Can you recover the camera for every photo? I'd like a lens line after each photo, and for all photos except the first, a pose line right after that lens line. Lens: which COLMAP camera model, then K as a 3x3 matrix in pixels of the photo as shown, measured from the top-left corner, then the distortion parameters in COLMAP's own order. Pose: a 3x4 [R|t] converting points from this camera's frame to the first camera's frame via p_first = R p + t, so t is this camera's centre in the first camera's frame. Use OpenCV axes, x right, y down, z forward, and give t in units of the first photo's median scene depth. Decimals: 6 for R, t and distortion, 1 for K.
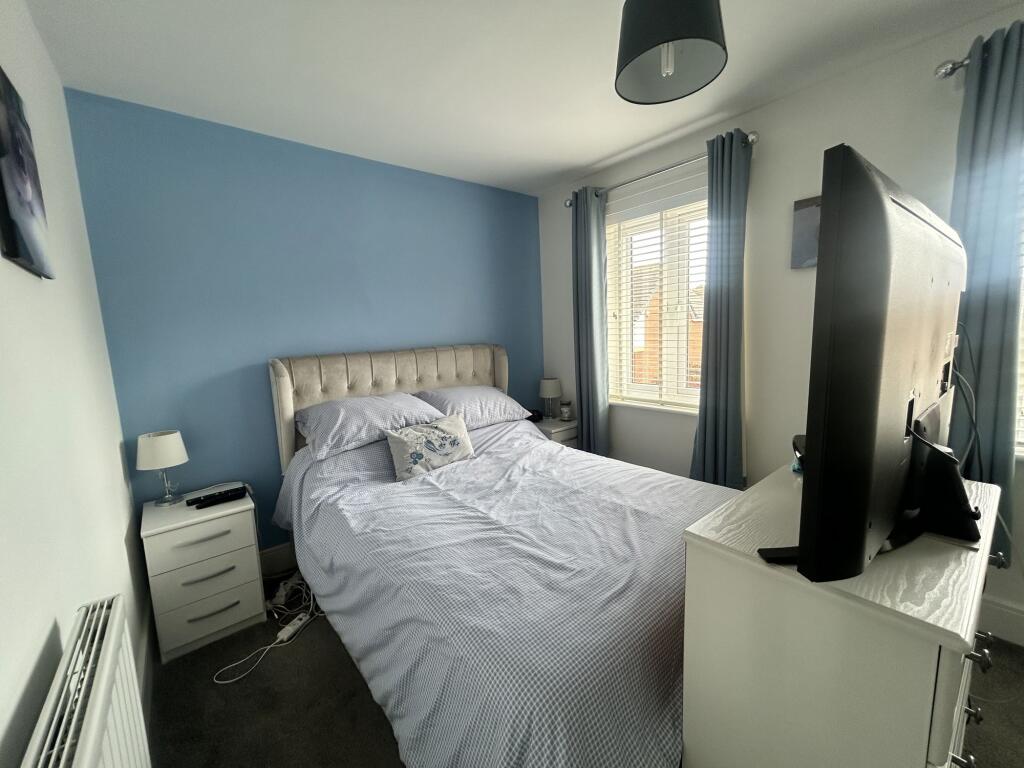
lens RADIAL K [[411.0, 0, 511.8], [0, 411.0, 381.1], [0, 0, 1]] dist [-0.000535, -0.000242]
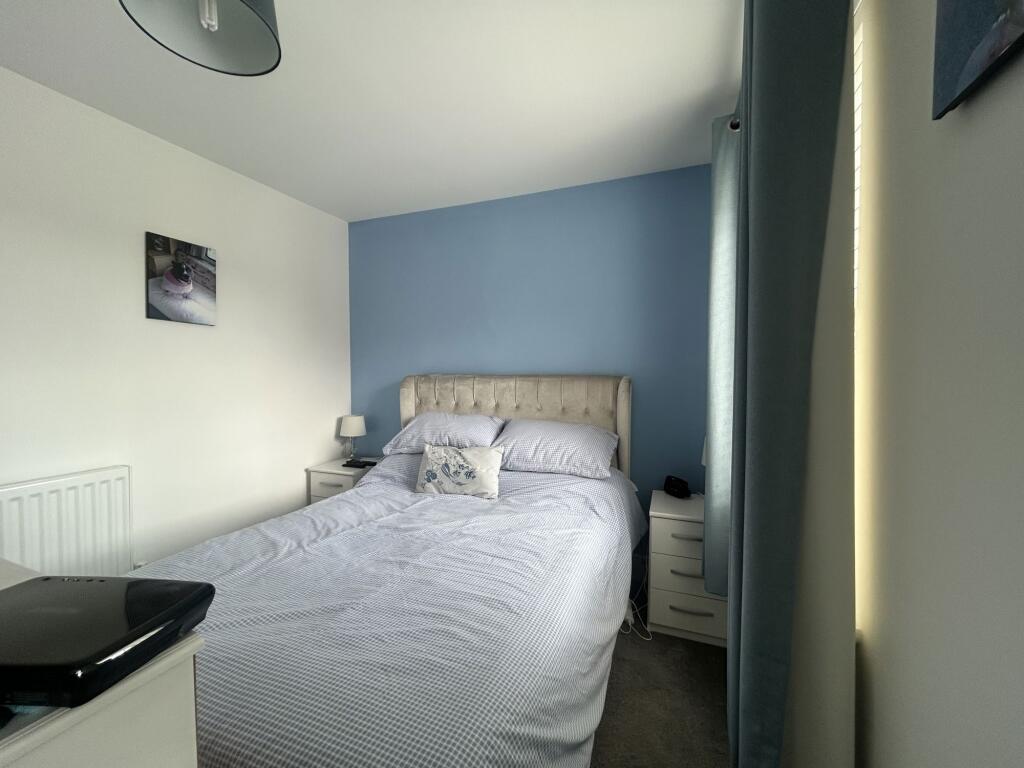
lens RADIAL K [[411.0, 0, 511.8], [0, 411.0, 381.1], [0, 0, 1]] dist [-0.000535, -0.000242]
pose [[0.488009, 0.066386, -0.870310, 0.749279], [-0.130905, 0.991392, 0.002220, -0.079845], [0.862966, 0.112844, 0.492499, 0.634438]]
